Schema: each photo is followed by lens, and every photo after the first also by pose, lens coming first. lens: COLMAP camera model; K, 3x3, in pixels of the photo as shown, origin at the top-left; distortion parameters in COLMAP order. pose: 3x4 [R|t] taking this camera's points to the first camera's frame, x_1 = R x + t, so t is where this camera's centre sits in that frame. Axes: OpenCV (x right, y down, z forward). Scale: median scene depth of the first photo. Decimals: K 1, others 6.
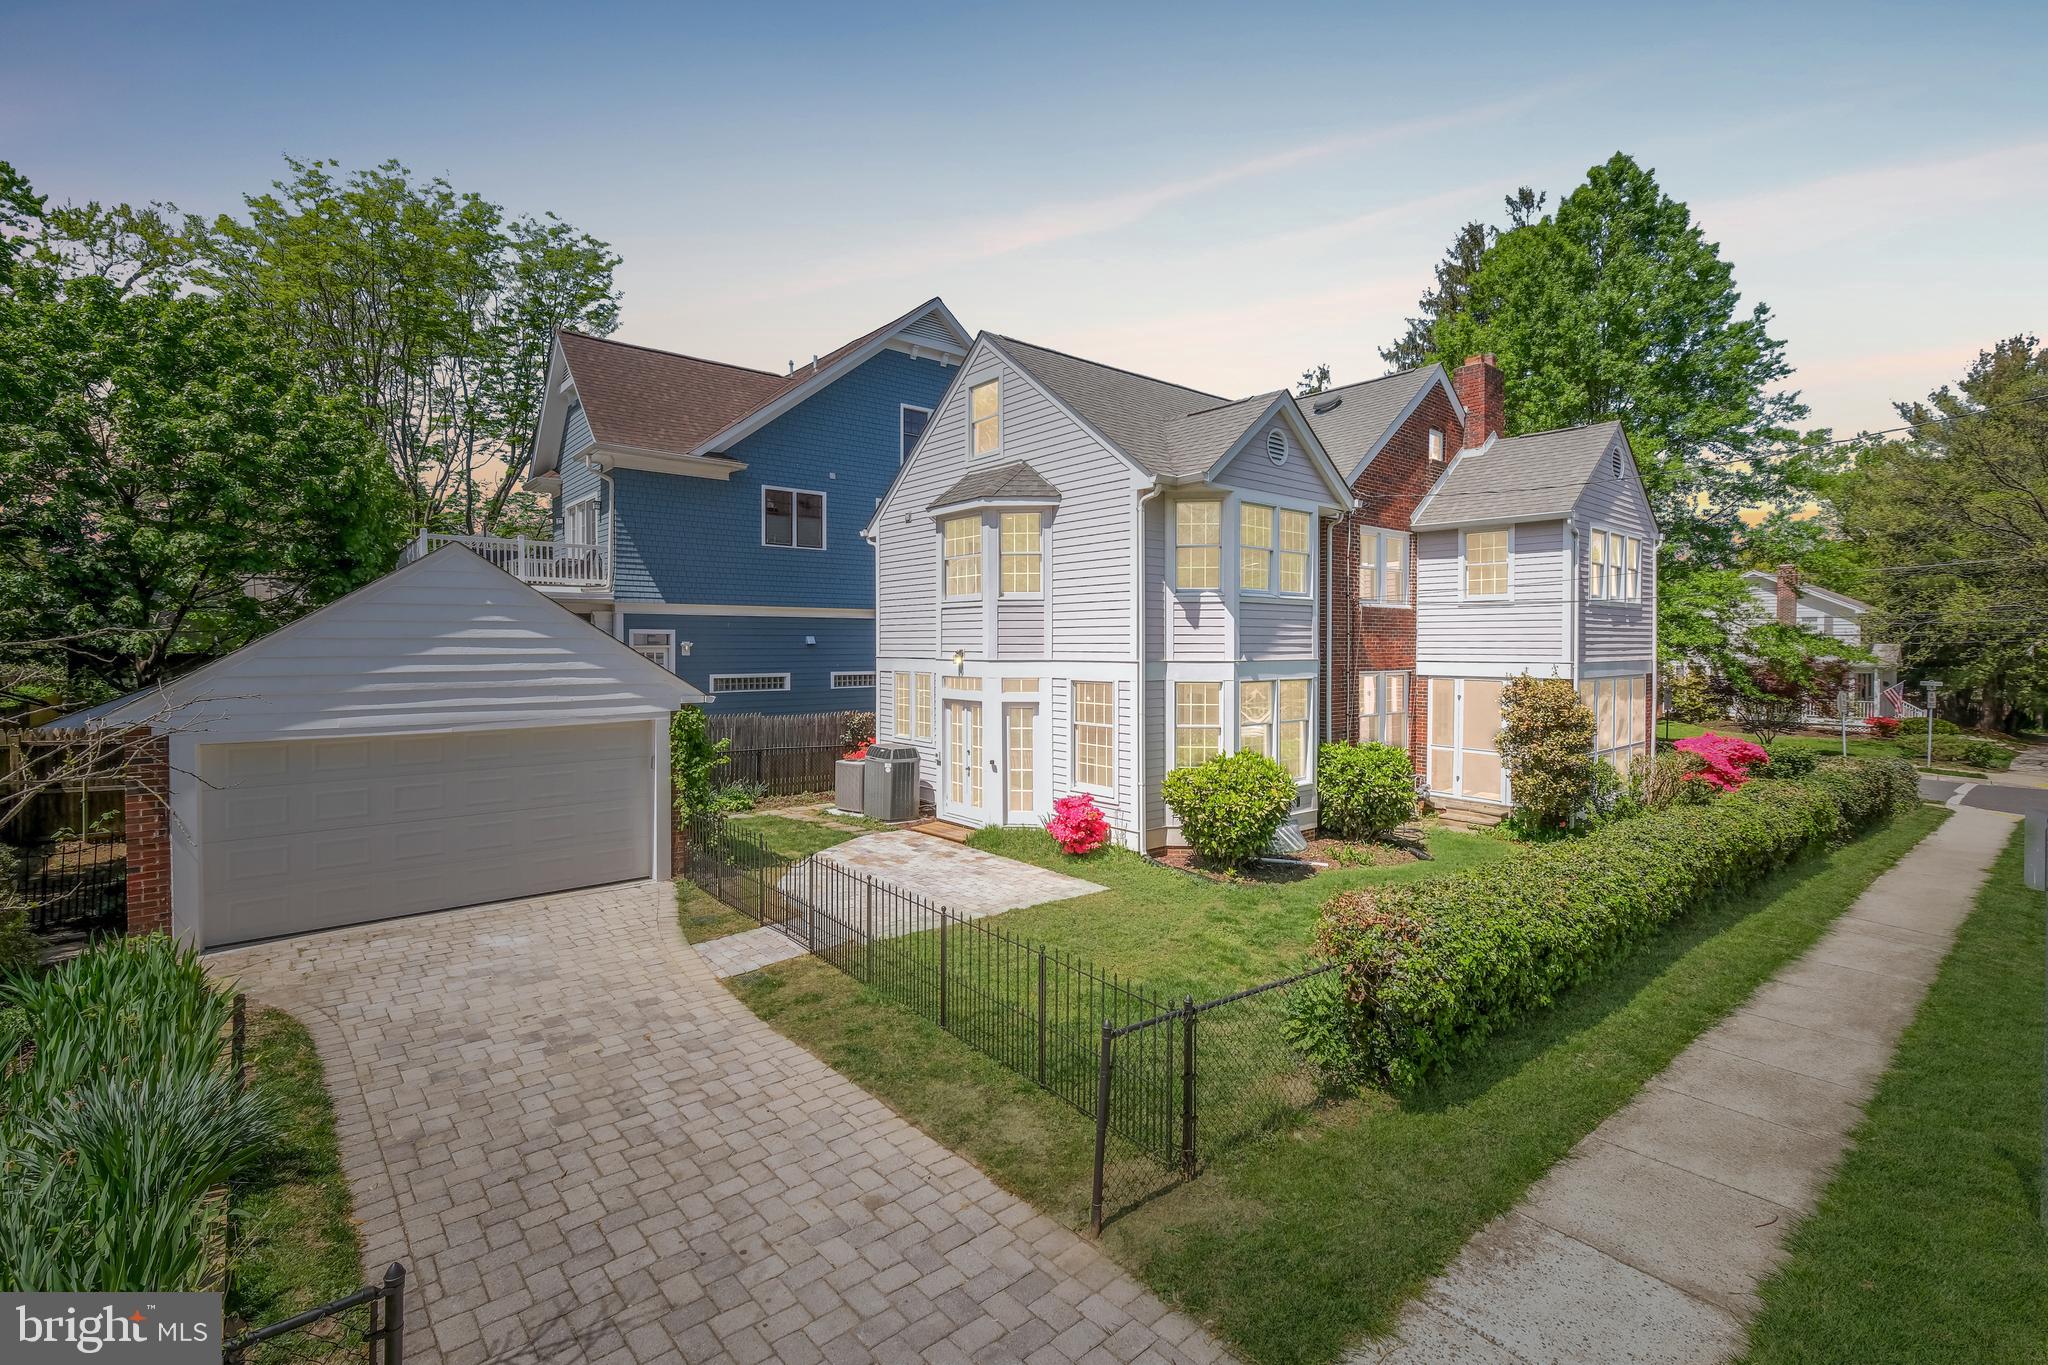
lens RADIAL K [[892.2, 0, 1021.1], [0, 892.2, 685.8], [0, 0, 1]] dist [-0.000786, -0.000360]
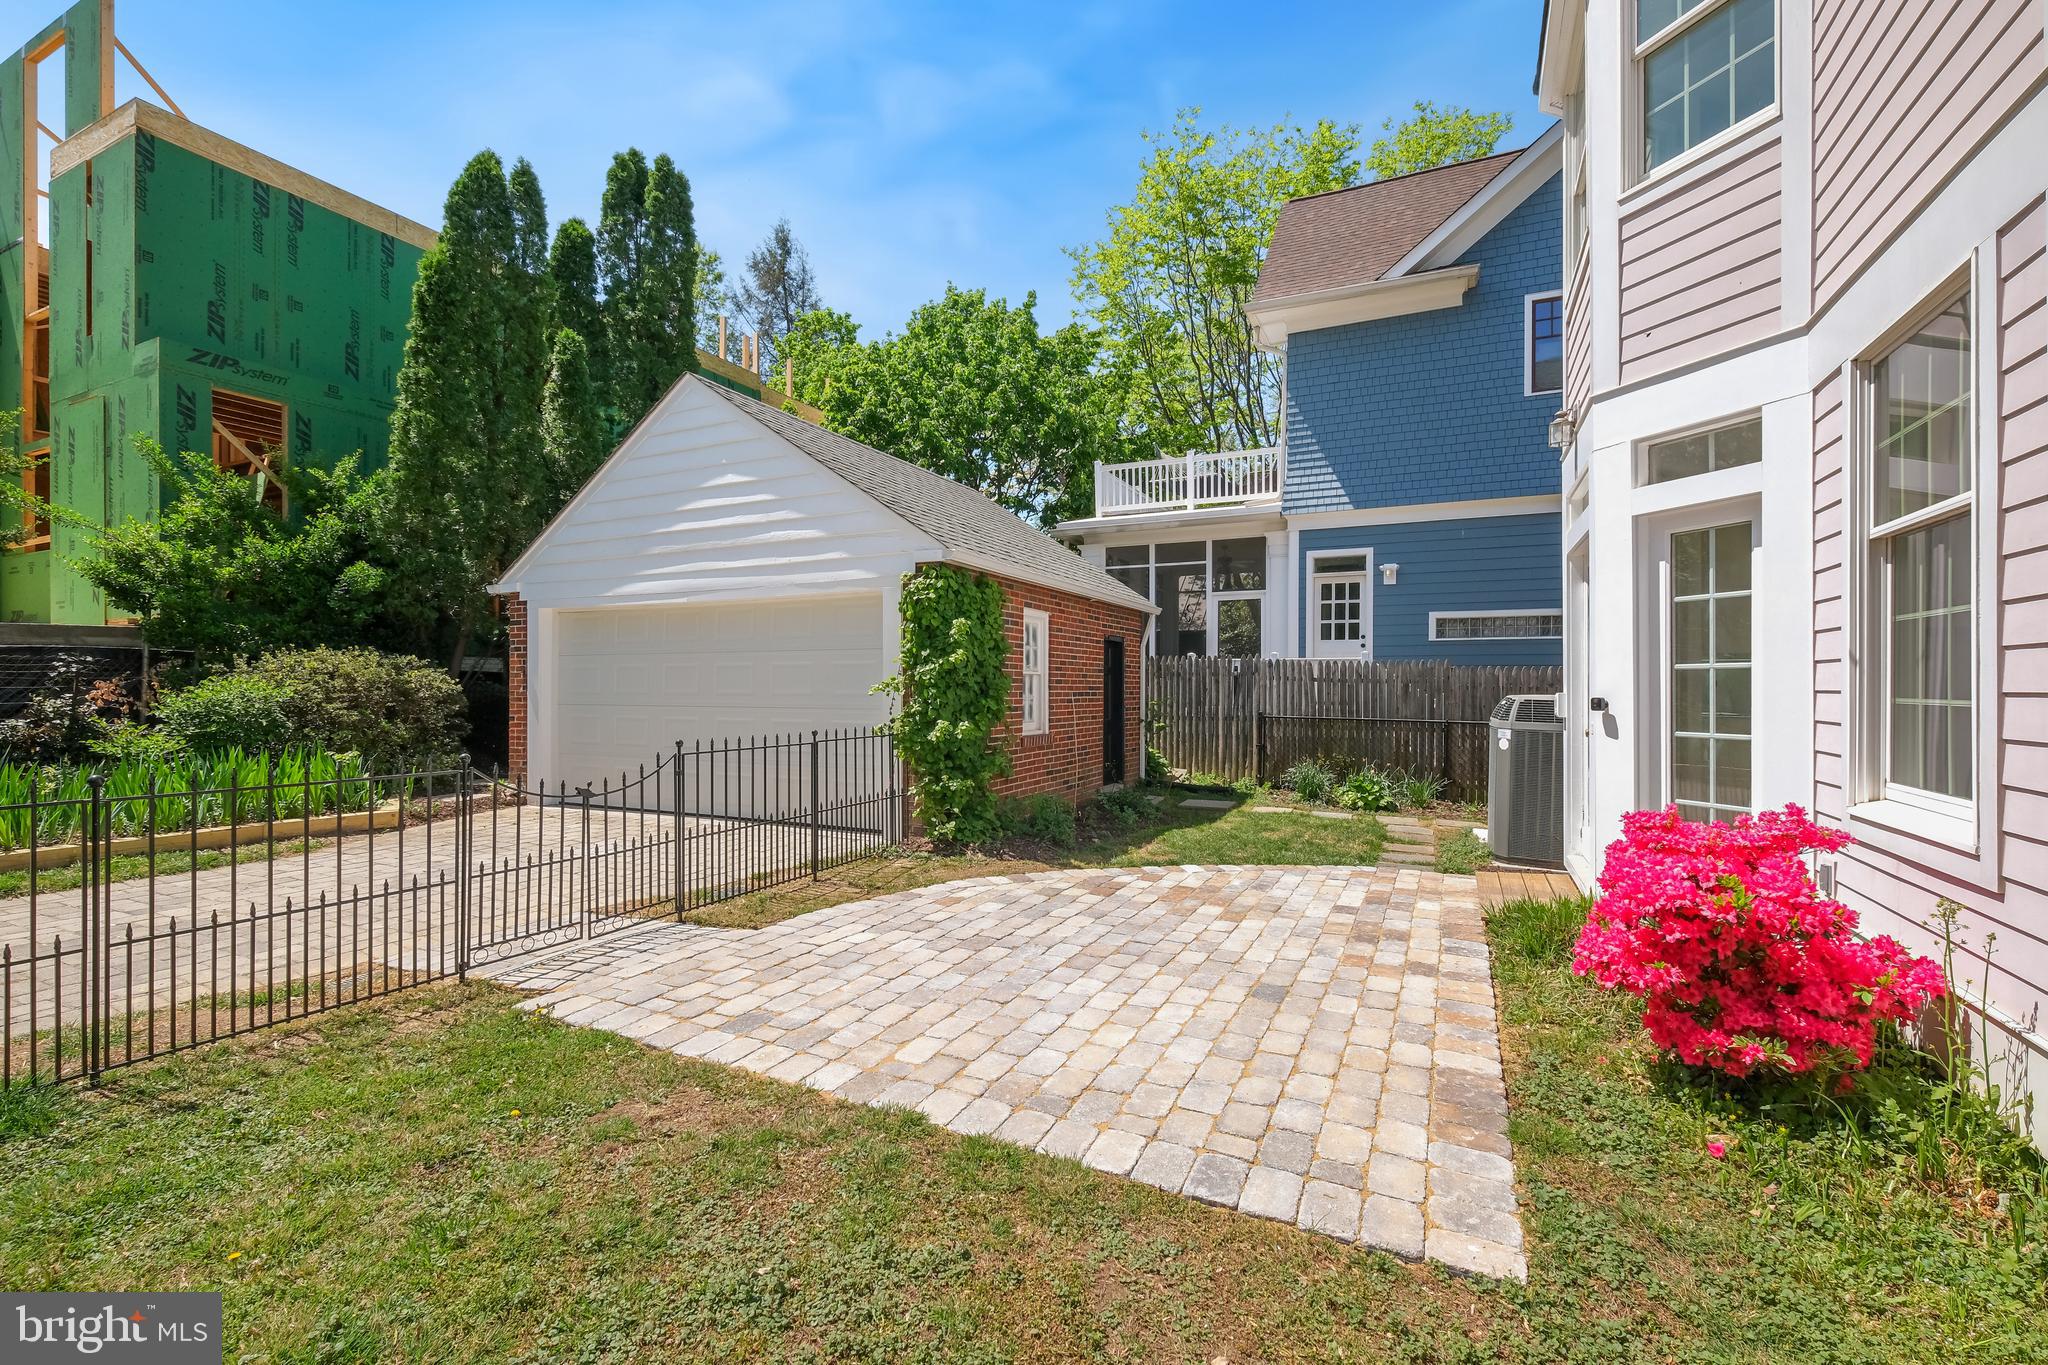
lens RADIAL K [[892.2, 0, 1021.1], [0, 892.2, 685.8], [0, 0, 1]] dist [-0.000786, -0.000360]
pose [[0.408839, 0.001540, -0.912605, 0.179321], [-0.040768, 0.999031, -0.016578, 0.092540], [0.911696, 0.043983, 0.408505, 0.670190]]
